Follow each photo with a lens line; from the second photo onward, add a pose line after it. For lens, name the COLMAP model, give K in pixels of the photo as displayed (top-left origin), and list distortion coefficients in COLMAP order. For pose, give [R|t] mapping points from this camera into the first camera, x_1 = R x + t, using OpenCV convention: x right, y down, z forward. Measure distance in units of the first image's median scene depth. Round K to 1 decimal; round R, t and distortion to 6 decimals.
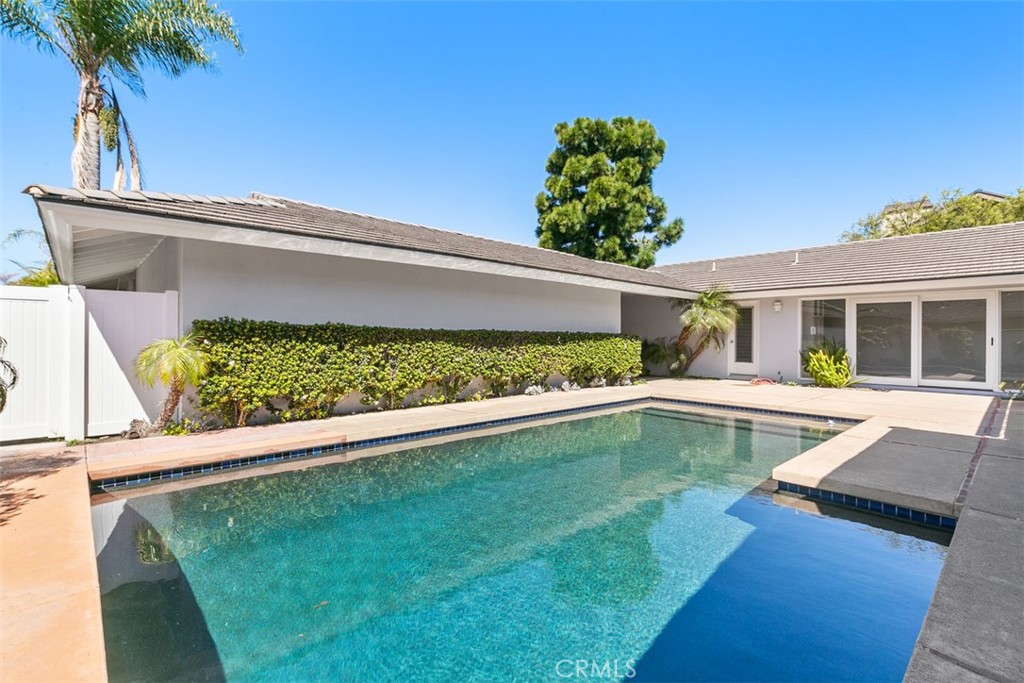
lens RADIAL K [[458.6, 0, 512.0], [0, 458.6, 341.5], [0, 0, 1]] dist [-0.003512, 0.000014]
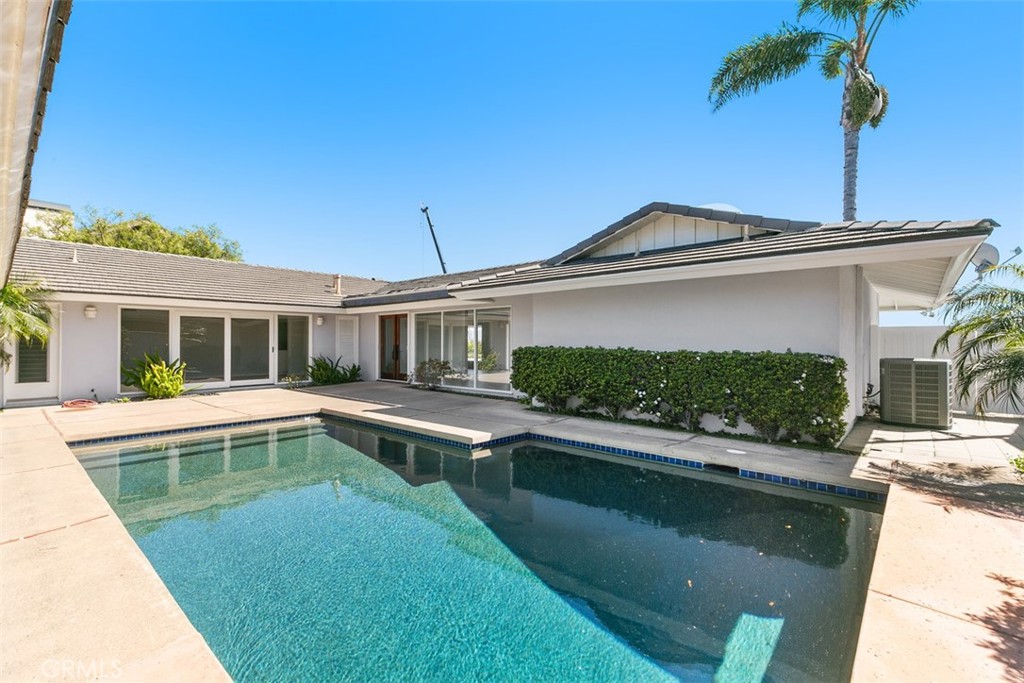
lens RADIAL K [[458.6, 0, 512.0], [0, 458.6, 341.5], [0, 0, 1]] dist [-0.003512, 0.000014]
pose [[-0.115632, -0.007670, 0.993262, -0.395094], [0.004733, 0.999955, 0.008273, -0.029359], [-0.993281, 0.005657, -0.115591, 0.366382]]
